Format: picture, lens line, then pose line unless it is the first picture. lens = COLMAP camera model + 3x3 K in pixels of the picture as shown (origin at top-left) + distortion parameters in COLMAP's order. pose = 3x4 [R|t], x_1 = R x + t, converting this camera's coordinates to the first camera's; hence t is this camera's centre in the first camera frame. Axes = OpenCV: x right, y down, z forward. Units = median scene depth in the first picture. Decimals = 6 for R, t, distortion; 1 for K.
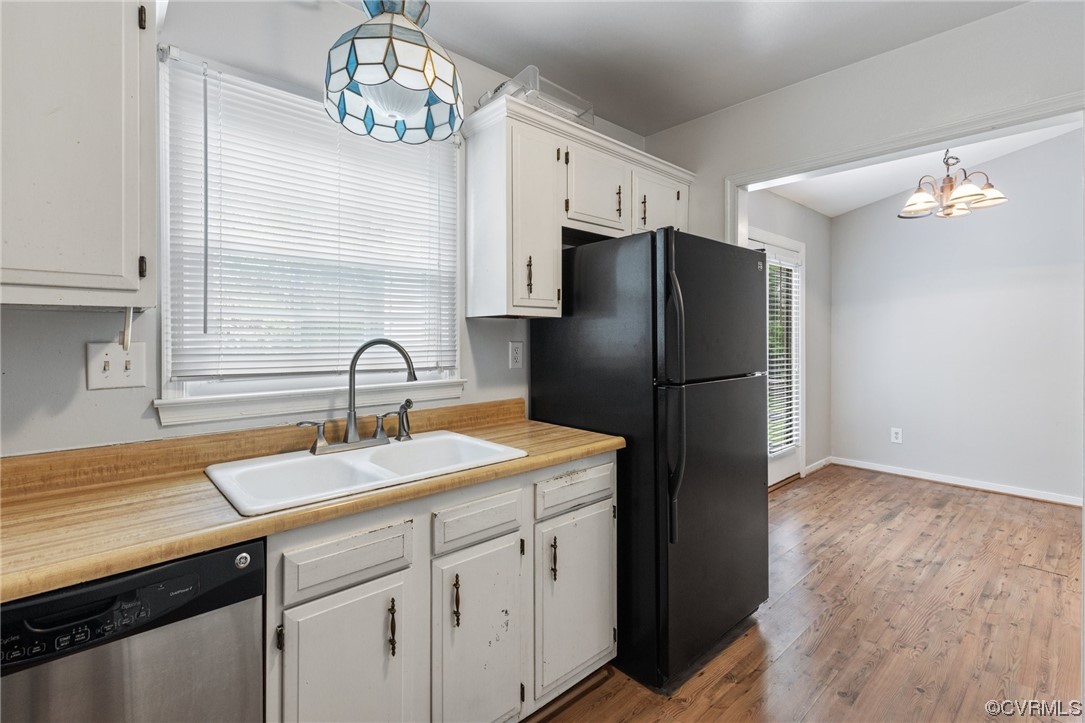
lens RADIAL K [[496.8, 0, 585.1], [0, 496.8, 337.1], [0, 0, 1]] dist [0.007292, -0.003572]
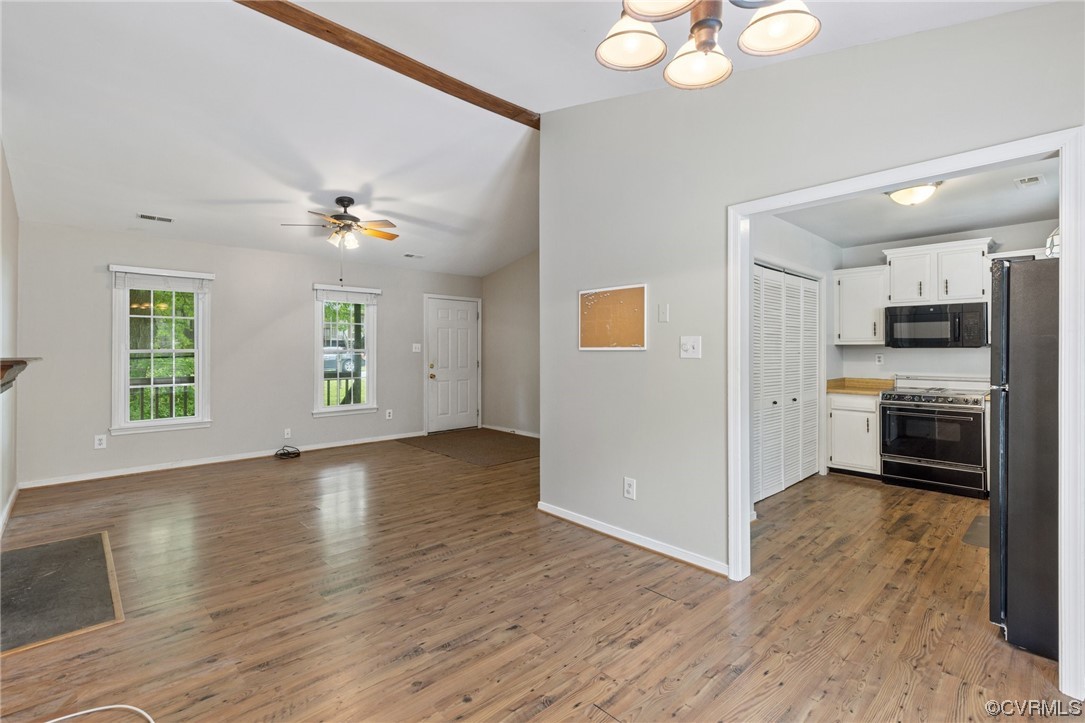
lens RADIAL K [[496.8, 0, 537.0], [0, 496.8, 351.6], [0, 0, 1]] dist [0.007292, -0.003572]
pose [[-0.999035, -0.001655, 0.043880, 1.422234], [-0.001363, 0.999977, 0.006683, -0.004499], [-0.043890, 0.006617, -0.999014, 2.364325]]
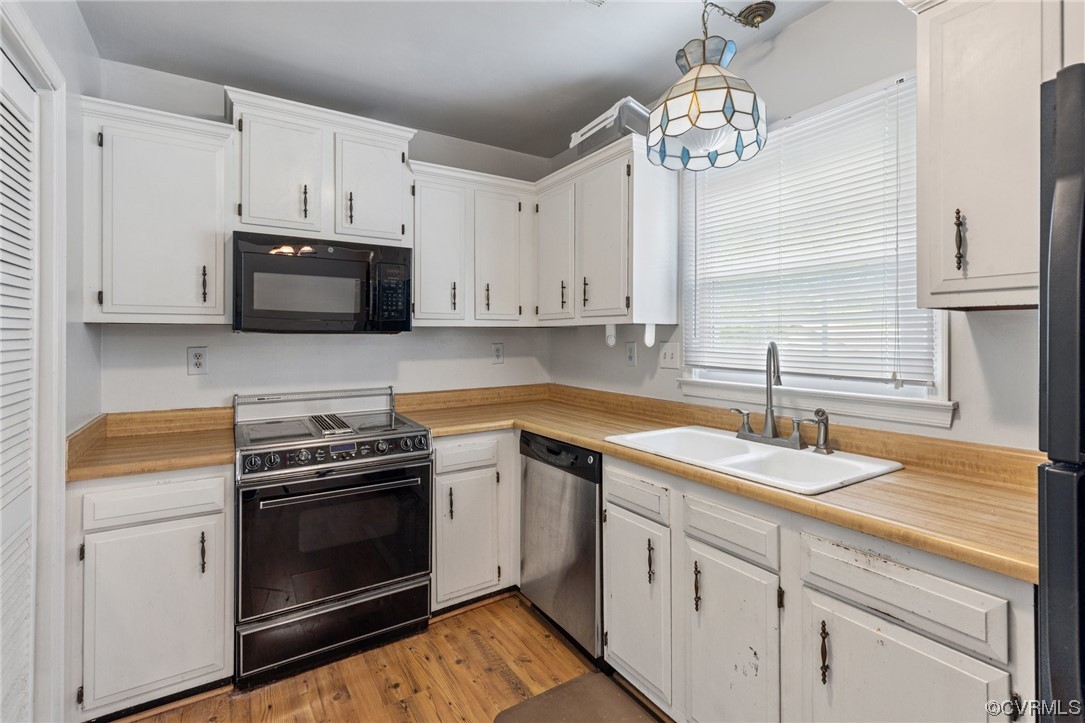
lens RADIAL K [[496.8, 0, 497.0], [0, 496.8, 332.7], [0, 0, 1]] dist [0.007292, -0.003572]
pose [[-0.260569, -0.008435, -0.965418, 0.625613], [-0.004577, 0.999961, -0.007501, -0.004619], [0.965444, 0.002465, -0.260597, 0.605184]]
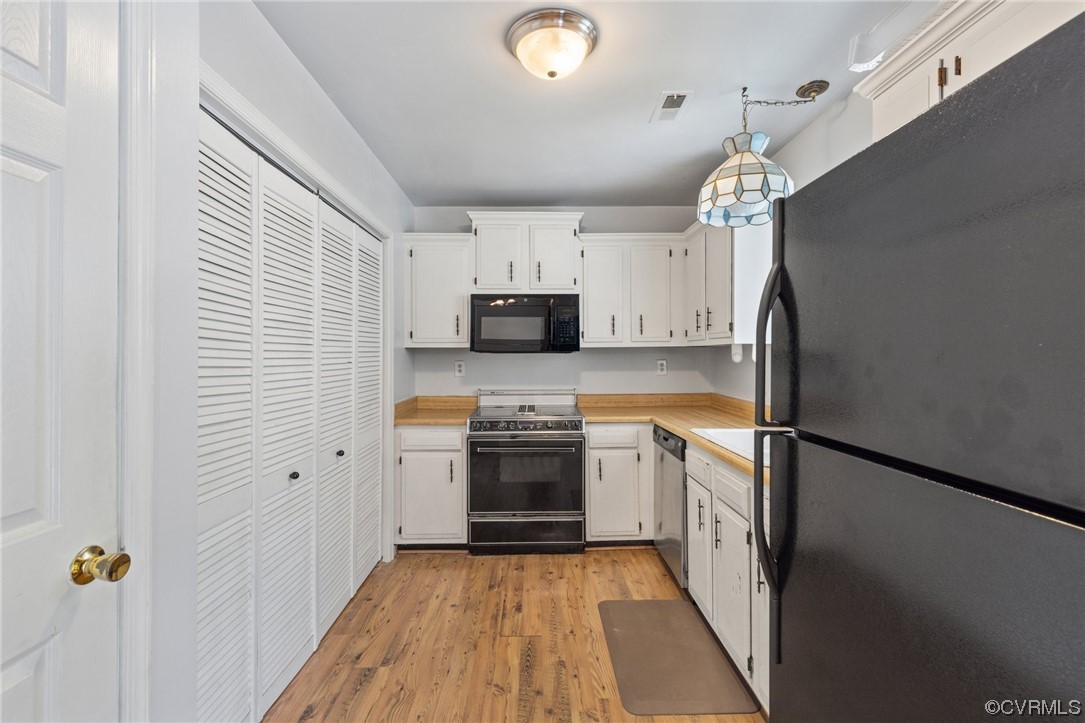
lens RADIAL K [[496.8, 0, 547.0], [0, 496.8, 346.4], [0, 0, 1]] dist [0.007292, -0.003572]
pose [[-0.701015, -0.010293, -0.713072, 0.842580], [-0.001300, 0.999913, -0.013156, -0.008267], [0.713145, -0.008296, -0.700967, 1.213357]]
